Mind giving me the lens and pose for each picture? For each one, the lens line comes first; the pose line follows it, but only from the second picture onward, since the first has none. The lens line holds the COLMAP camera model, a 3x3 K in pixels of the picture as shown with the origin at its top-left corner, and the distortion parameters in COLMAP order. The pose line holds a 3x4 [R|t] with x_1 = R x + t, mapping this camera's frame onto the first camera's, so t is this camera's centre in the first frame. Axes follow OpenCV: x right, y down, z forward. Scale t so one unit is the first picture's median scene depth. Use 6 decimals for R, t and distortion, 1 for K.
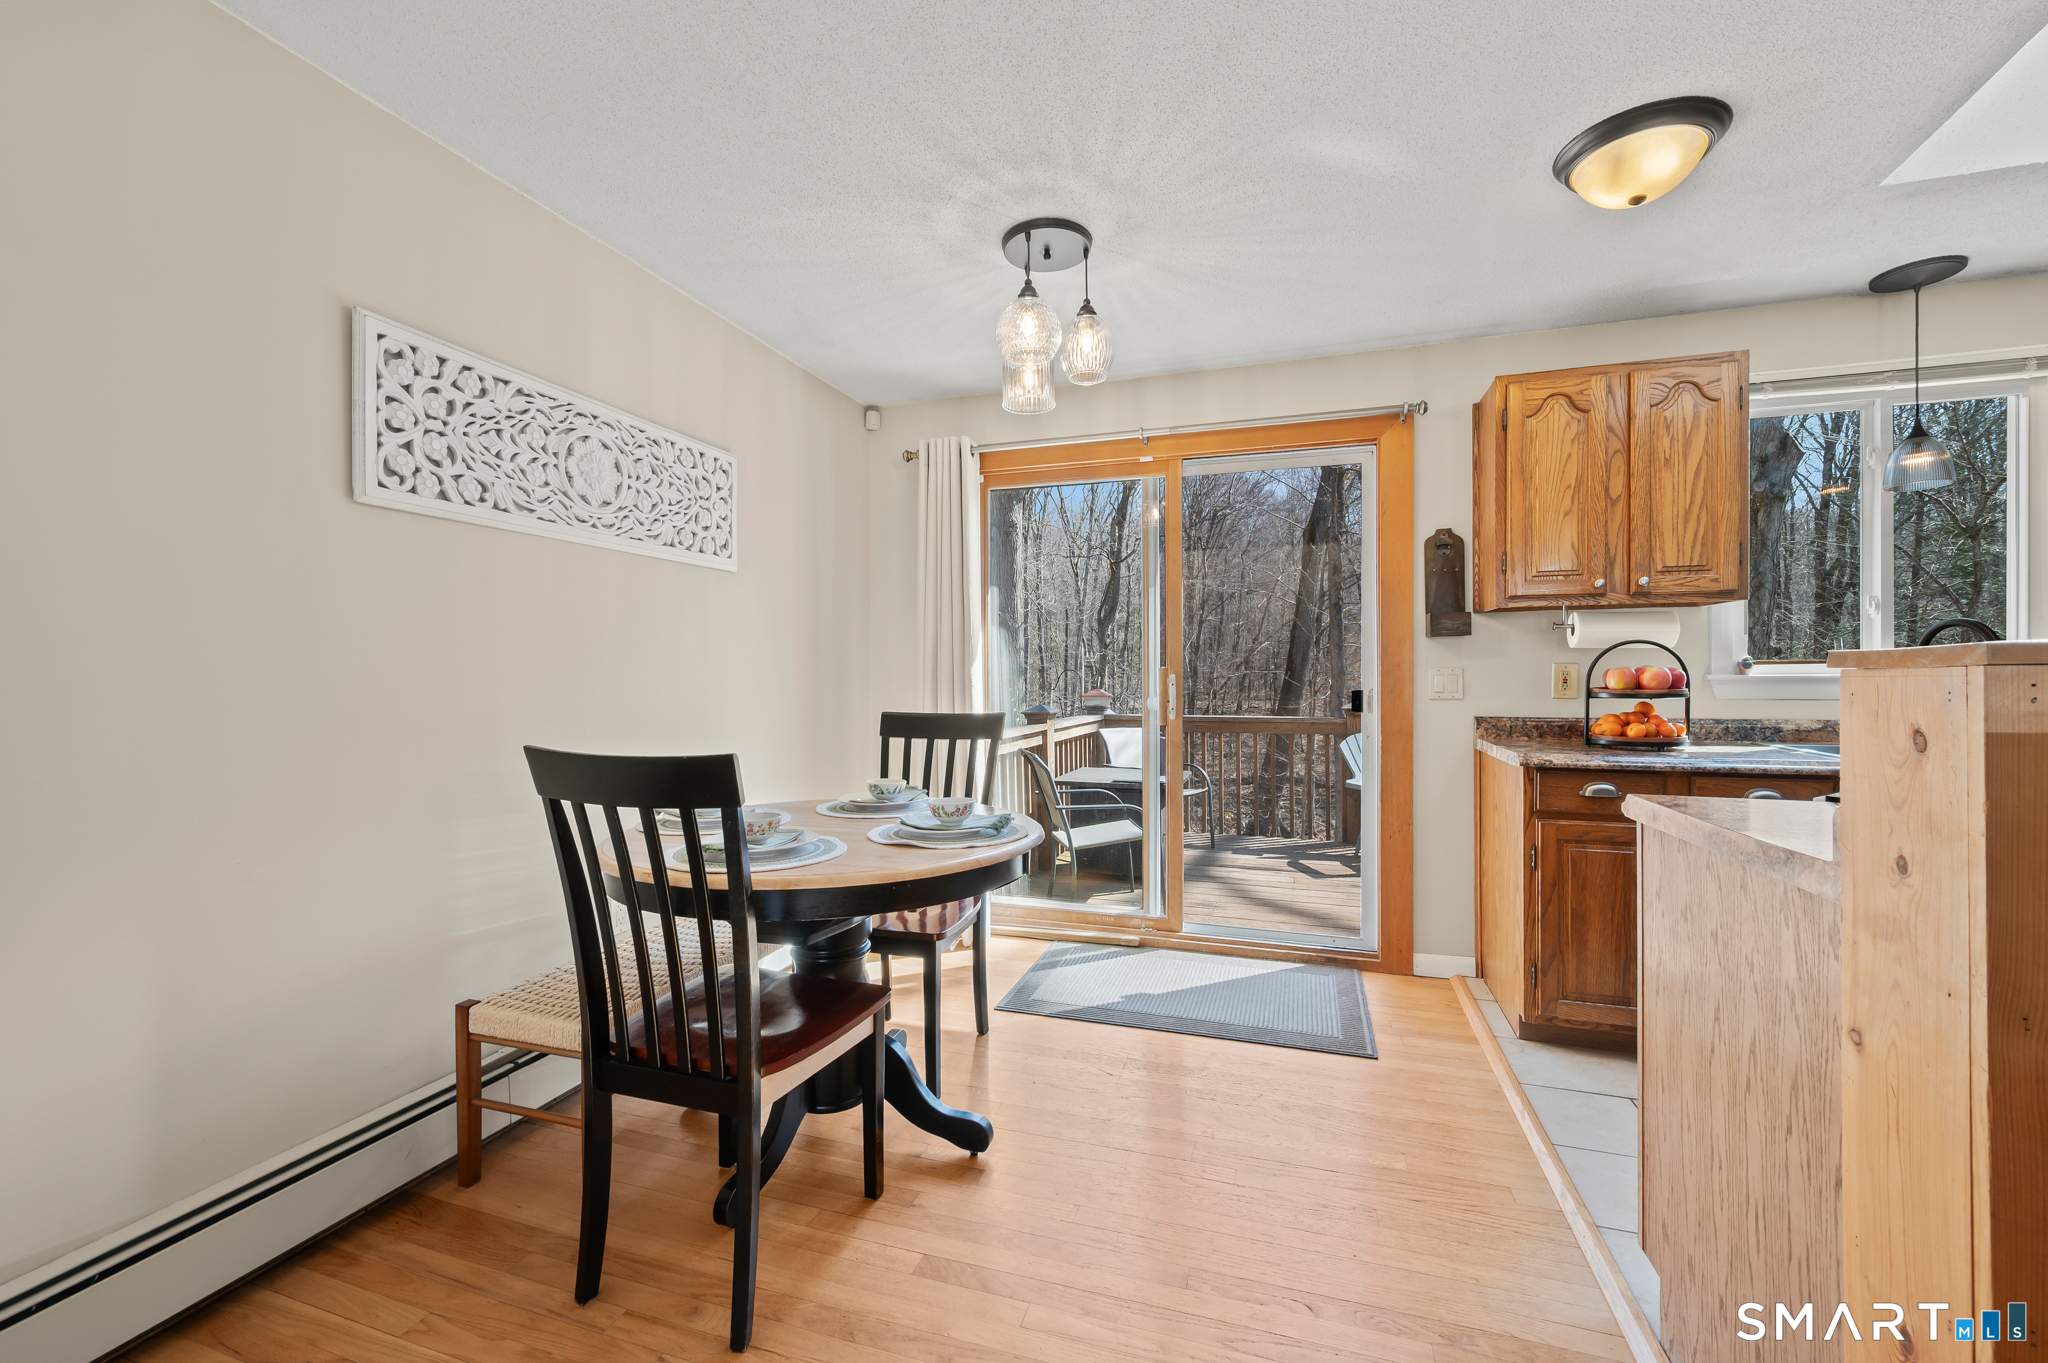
lens RADIAL K [[822.7, 0, 1024.5], [0, 822.7, 680.1], [0, 0, 1]] dist [0.000525, 0.000634]
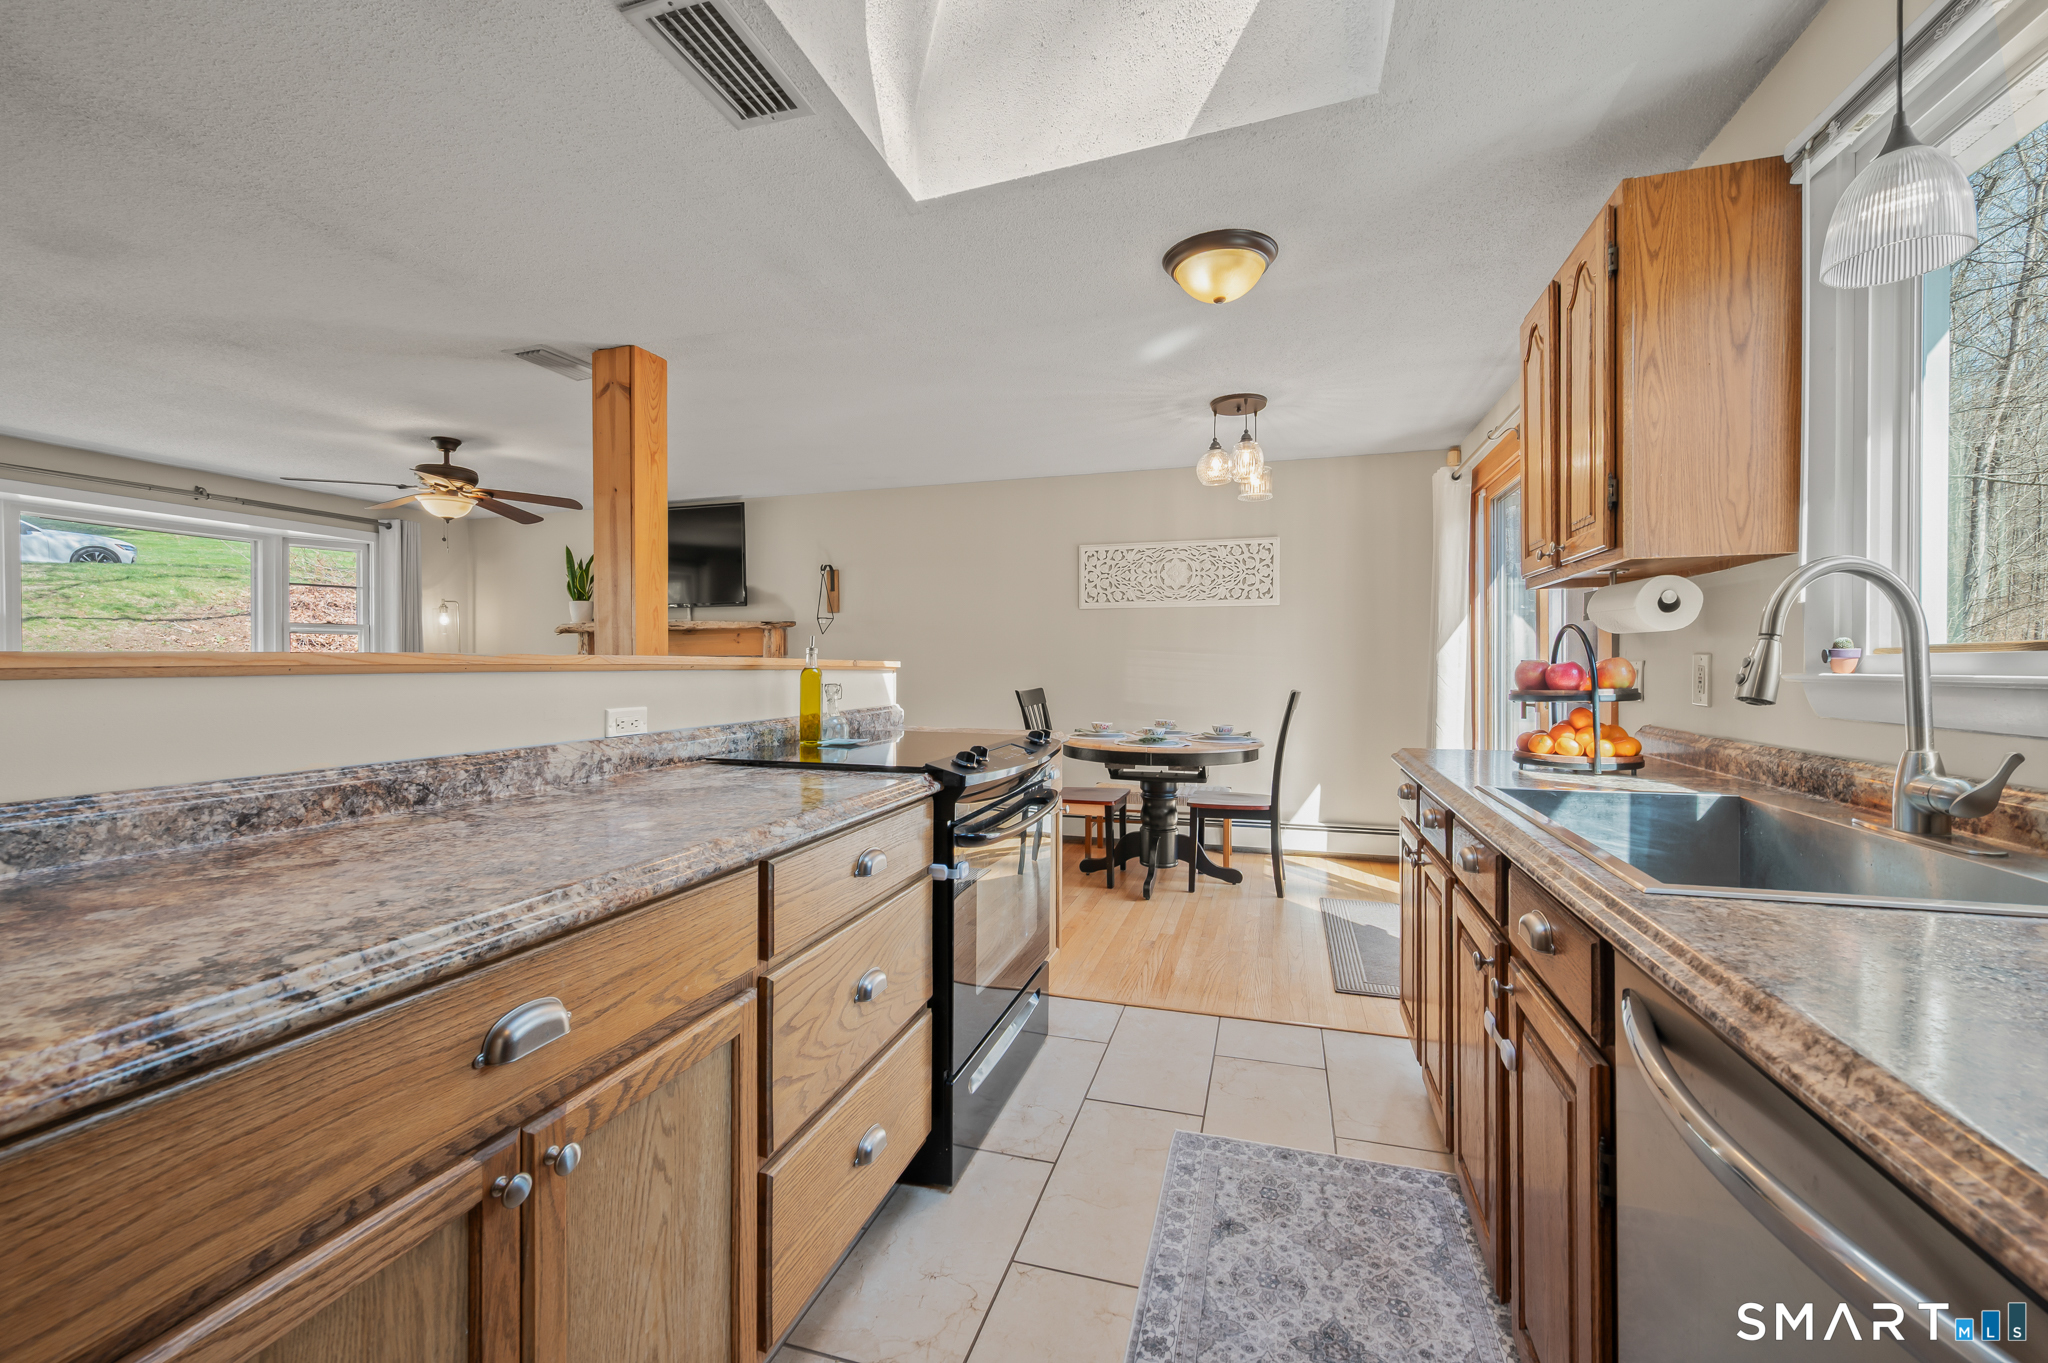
lens RADIAL K [[822.7, 0, 1026.5], [0, 822.7, 671.1], [0, 0, 1]] dist [0.000525, 0.000634]
pose [[0.021517, 0.007532, -0.999740, 1.498495], [-0.006655, 0.999951, 0.007391, -0.004667], [0.999746, 0.006495, 0.021566, 0.492279]]
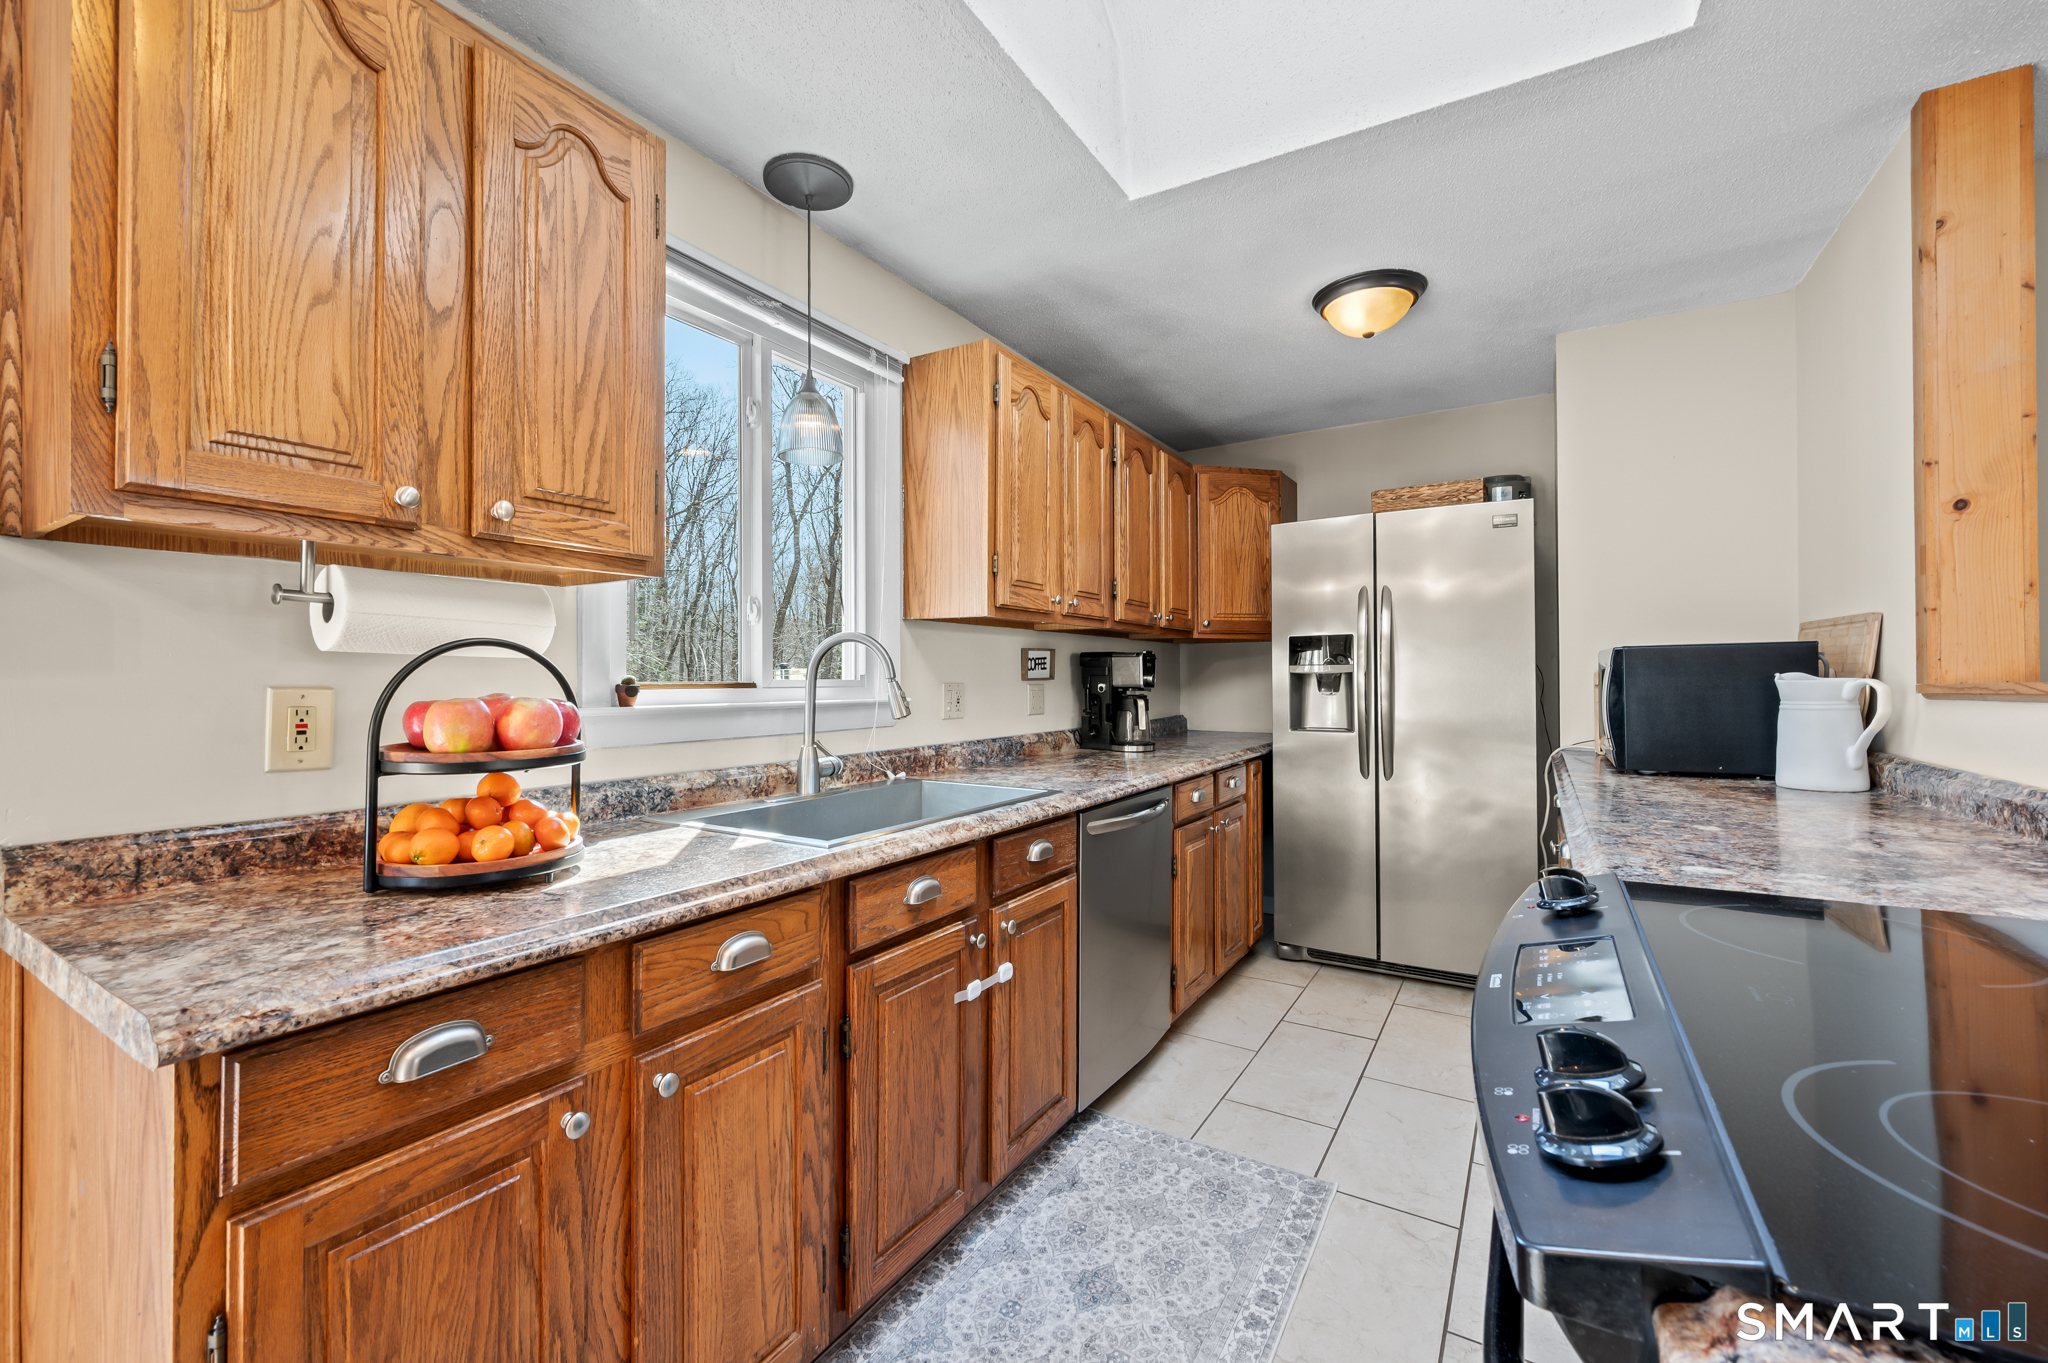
lens RADIAL K [[822.7, 0, 1019.6], [0, 822.7, 673.4], [0, 0, 1]] dist [0.000525, 0.000634]
pose [[0.235067, 0.012785, 0.971895, 0.371888], [0.011592, 0.999805, -0.015956, -0.018923], [-0.971910, 0.015017, 0.234873, 0.607224]]
